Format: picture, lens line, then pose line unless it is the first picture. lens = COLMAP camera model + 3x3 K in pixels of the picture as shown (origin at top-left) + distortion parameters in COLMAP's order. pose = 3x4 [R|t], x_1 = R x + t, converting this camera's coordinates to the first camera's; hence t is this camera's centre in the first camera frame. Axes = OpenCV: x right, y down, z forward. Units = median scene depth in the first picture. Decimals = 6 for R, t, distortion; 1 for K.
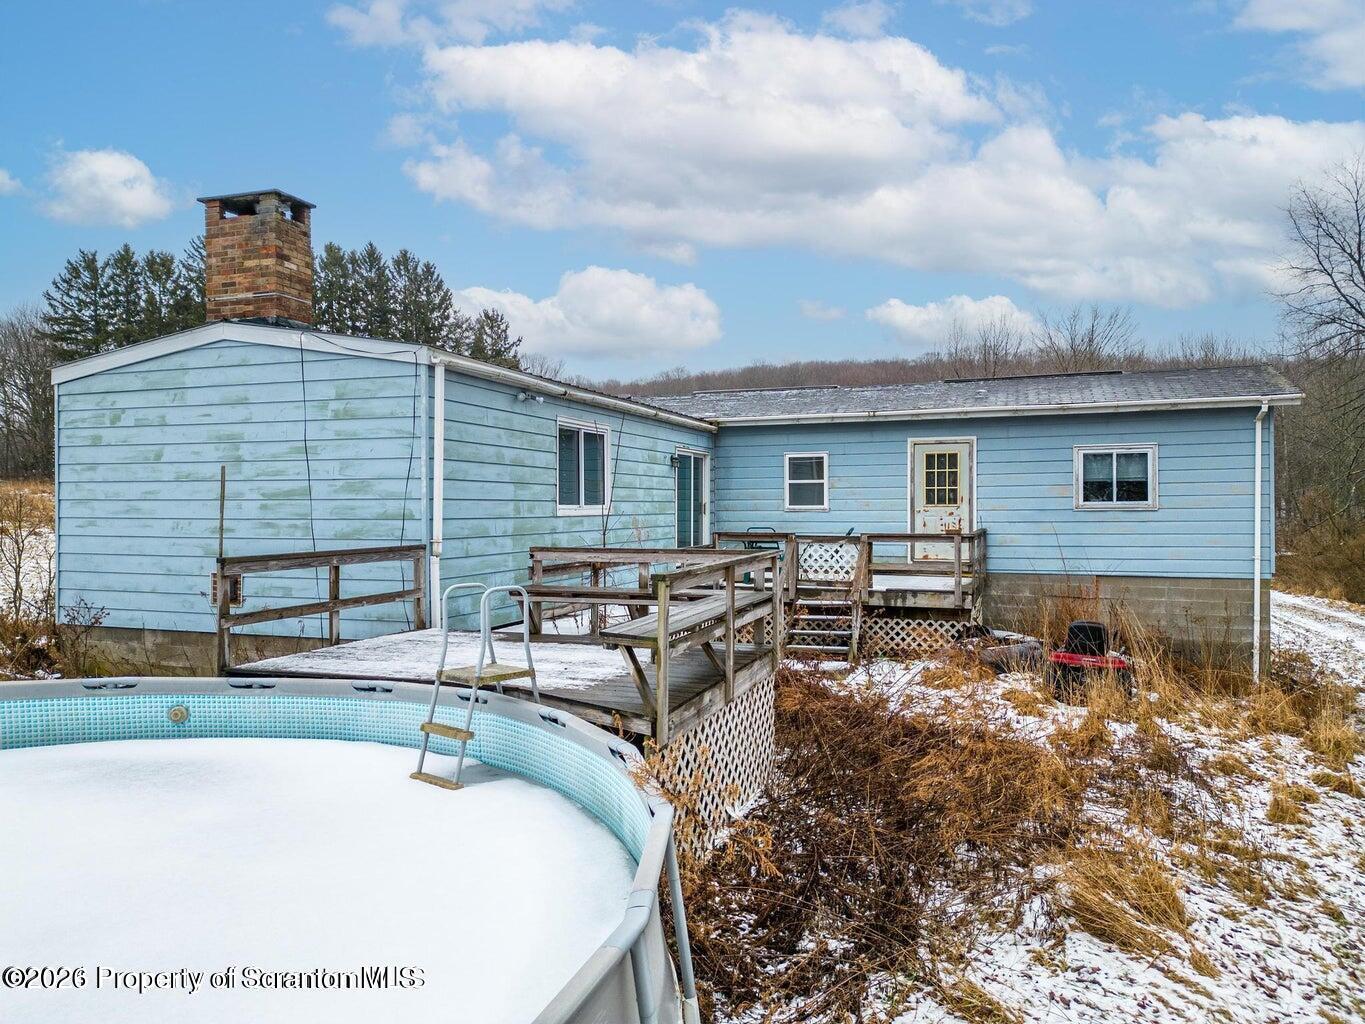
lens RADIAL K [[955.4, 0, 682.5], [0, 955.4, 512.0], [0, 0, 1]] dist [0.030791, -0.006485]
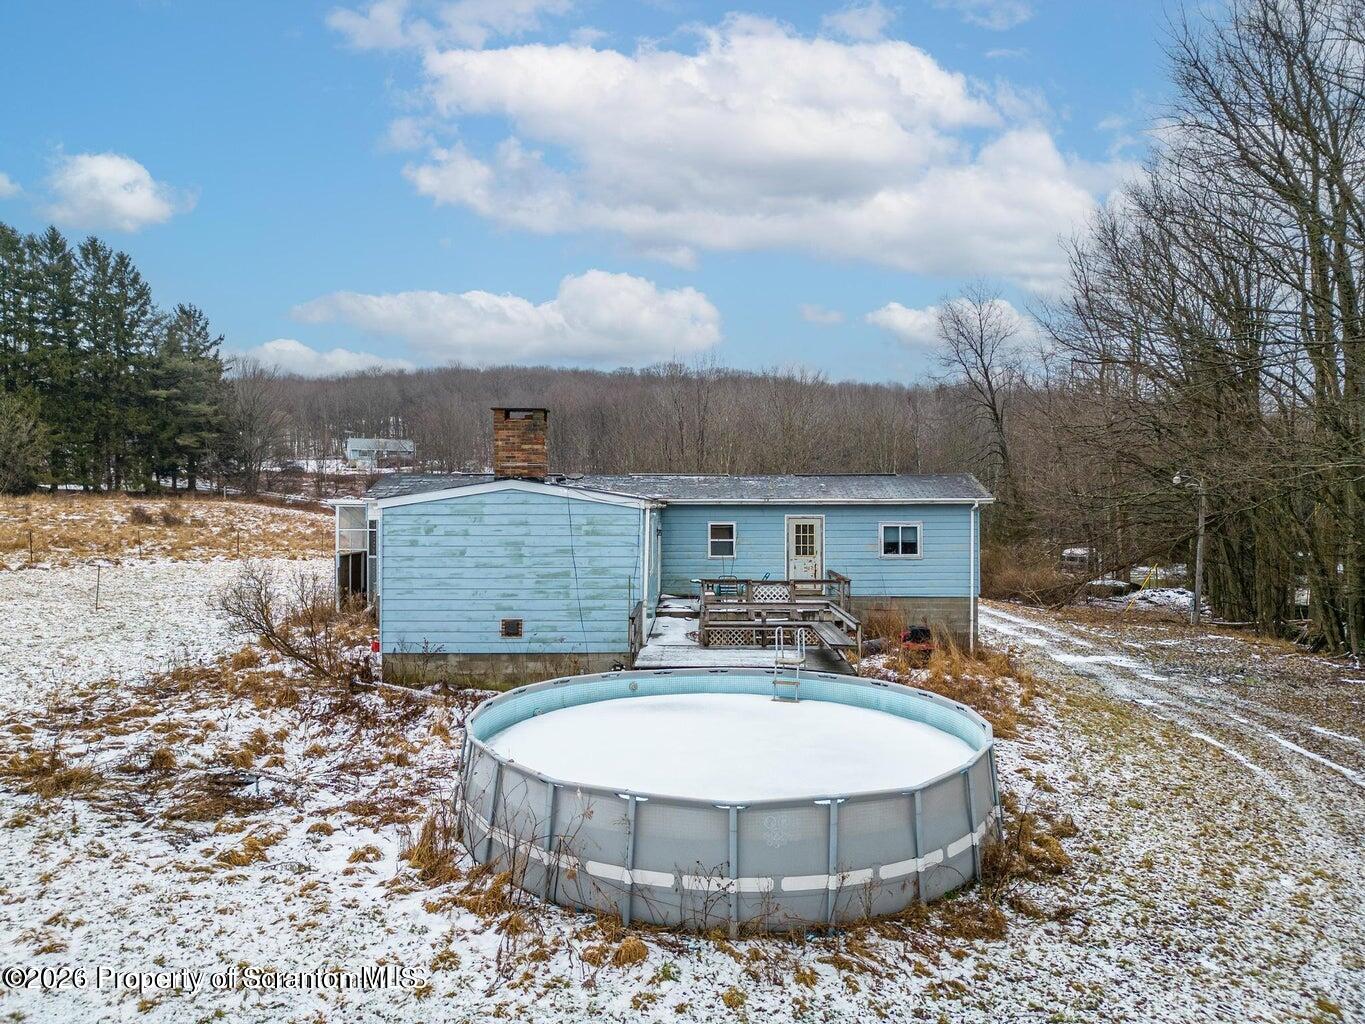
lens RADIAL K [[955.4, 0, 682.5], [0, 955.4, 512.0], [0, 0, 1]] dist [0.030791, -0.006485]
pose [[0.944573, -0.001288, 0.328300, -0.451734], [0.000652, 0.999998, 0.002049, -0.082746], [-0.328302, -0.001721, 0.944571, -0.468748]]
